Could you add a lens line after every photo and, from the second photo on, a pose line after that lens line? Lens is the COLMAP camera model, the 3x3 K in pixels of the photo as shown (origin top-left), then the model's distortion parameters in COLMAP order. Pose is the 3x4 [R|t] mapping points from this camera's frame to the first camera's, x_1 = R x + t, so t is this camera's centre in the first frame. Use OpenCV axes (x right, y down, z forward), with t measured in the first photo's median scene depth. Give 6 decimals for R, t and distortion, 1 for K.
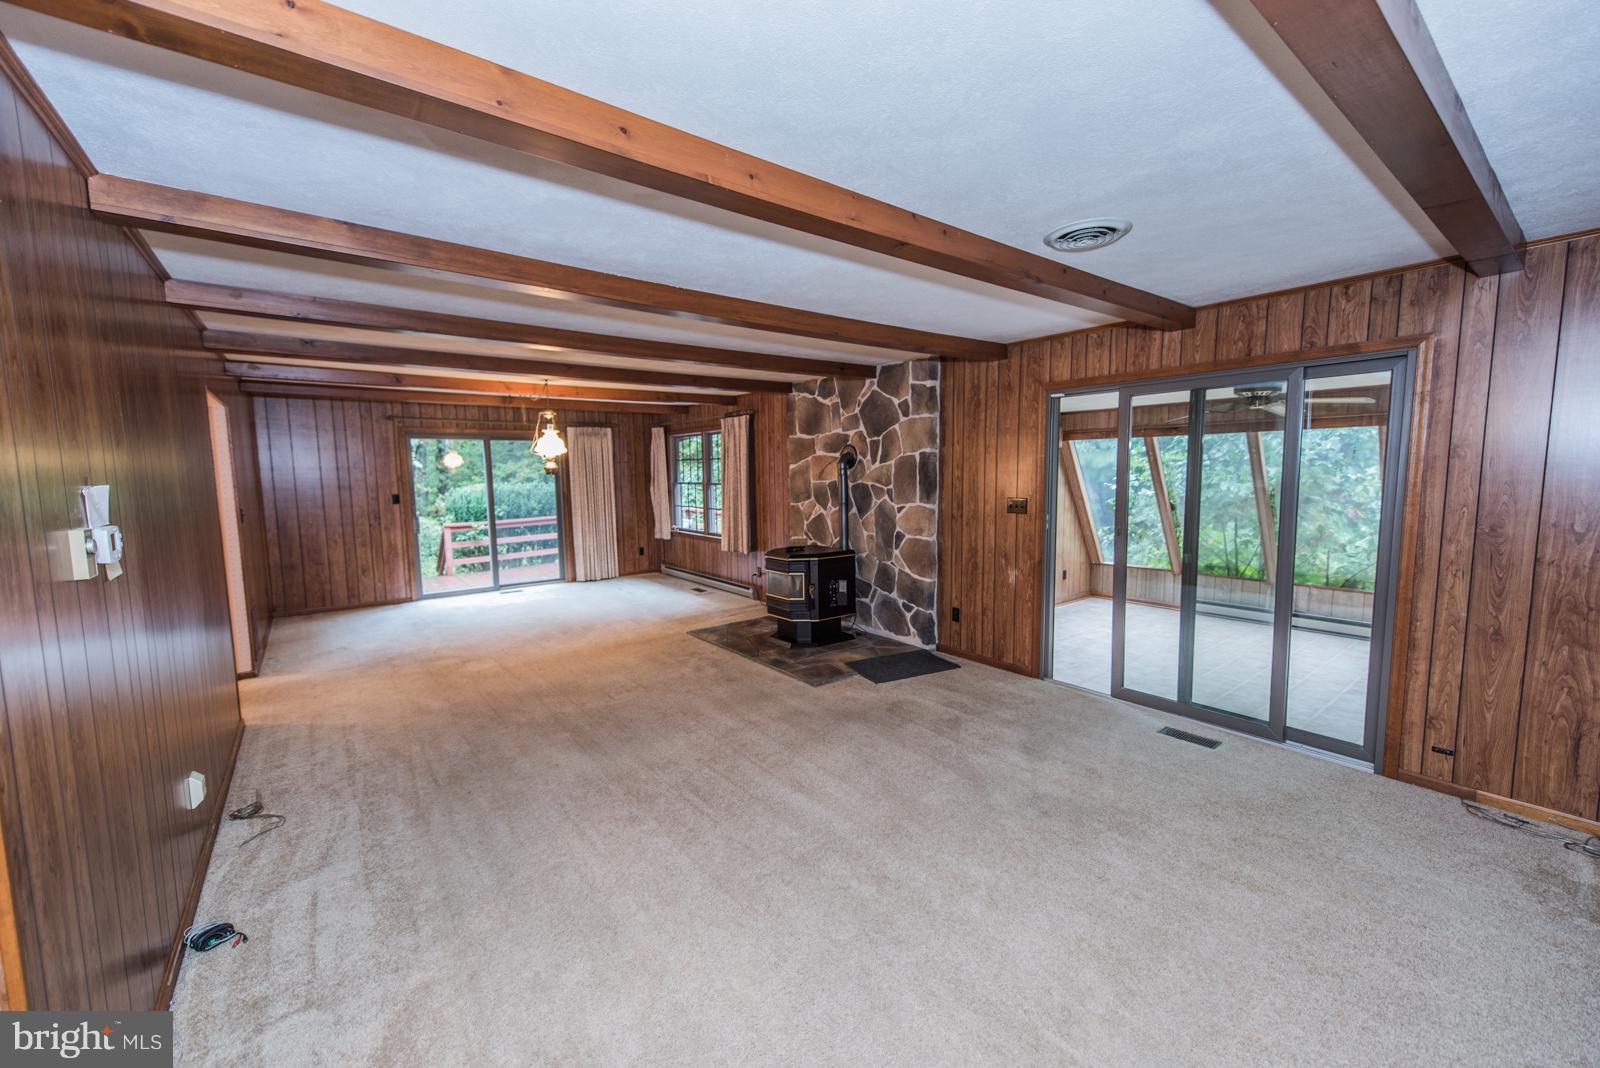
lens RADIAL K [[622.5, 0, 797.0], [0, 622.5, 532.4], [0, 0, 1]] dist [0.016105, -0.006284]
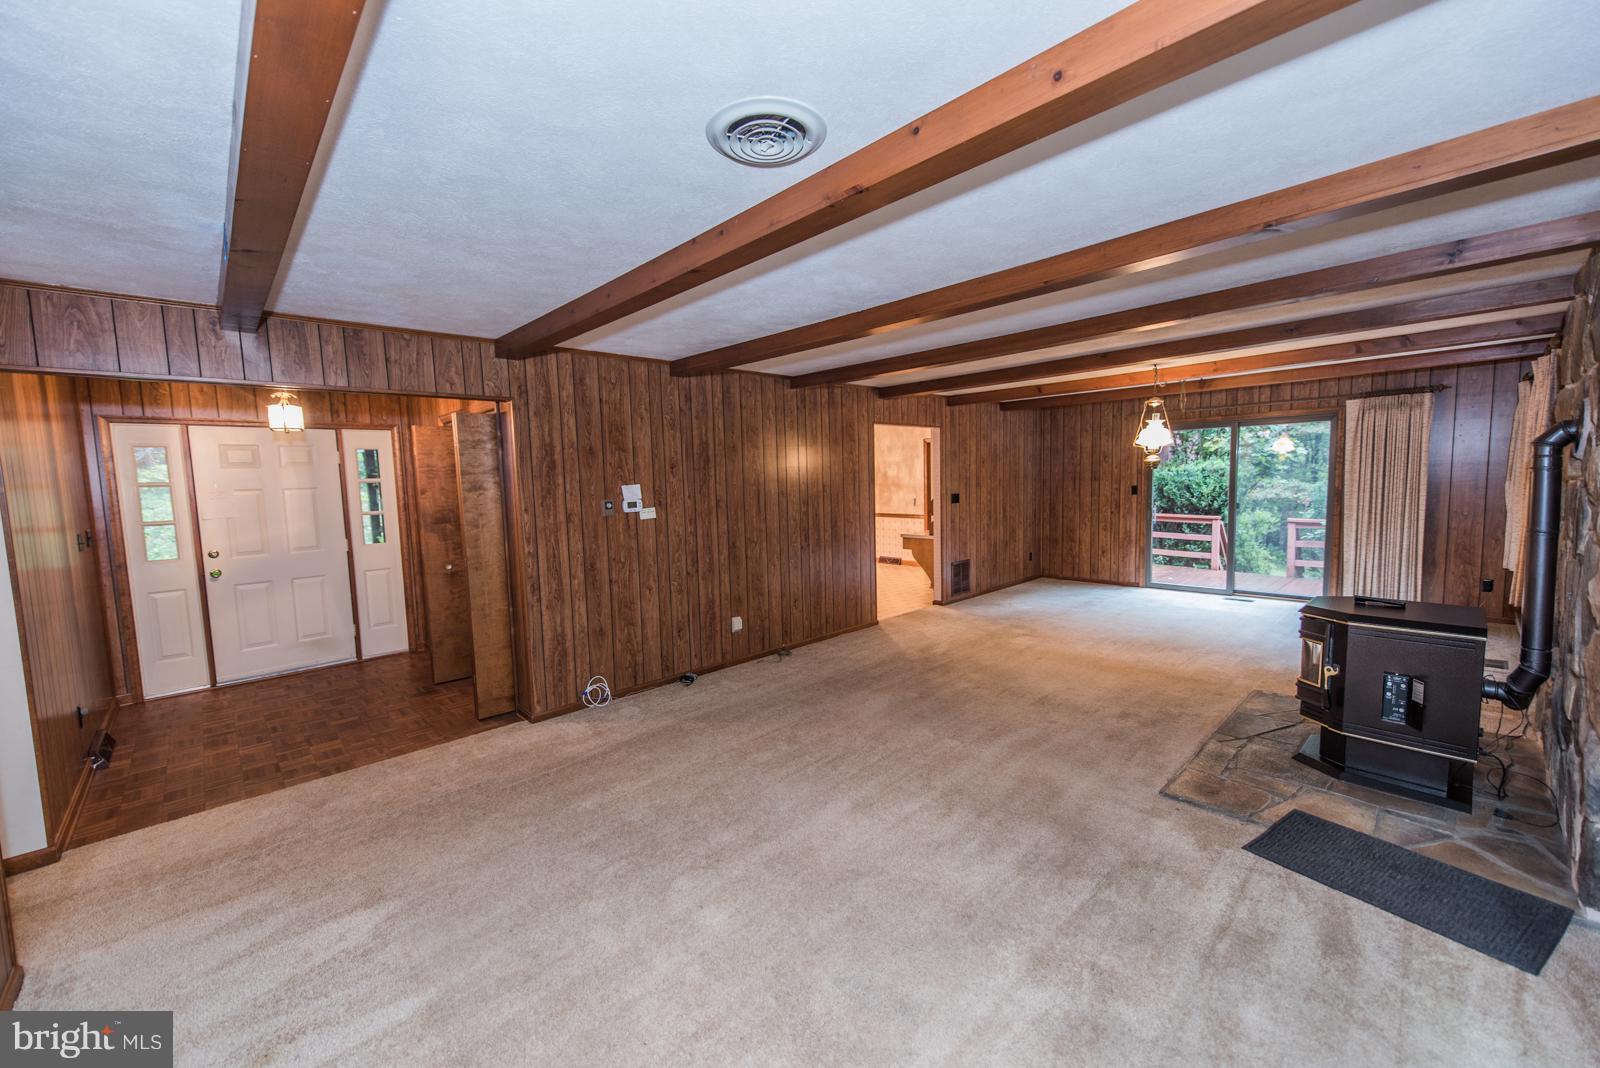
lens RADIAL K [[631.3, 0, 808.5], [0, 631.3, 531.5], [0, 0, 1]] dist [0.016775, -0.006474]
pose [[0.100188, 0.096738, -0.990255, 0.490440], [-0.072886, 0.993302, 0.089662, -0.049014], [0.992295, 0.063193, 0.106567, 0.418572]]
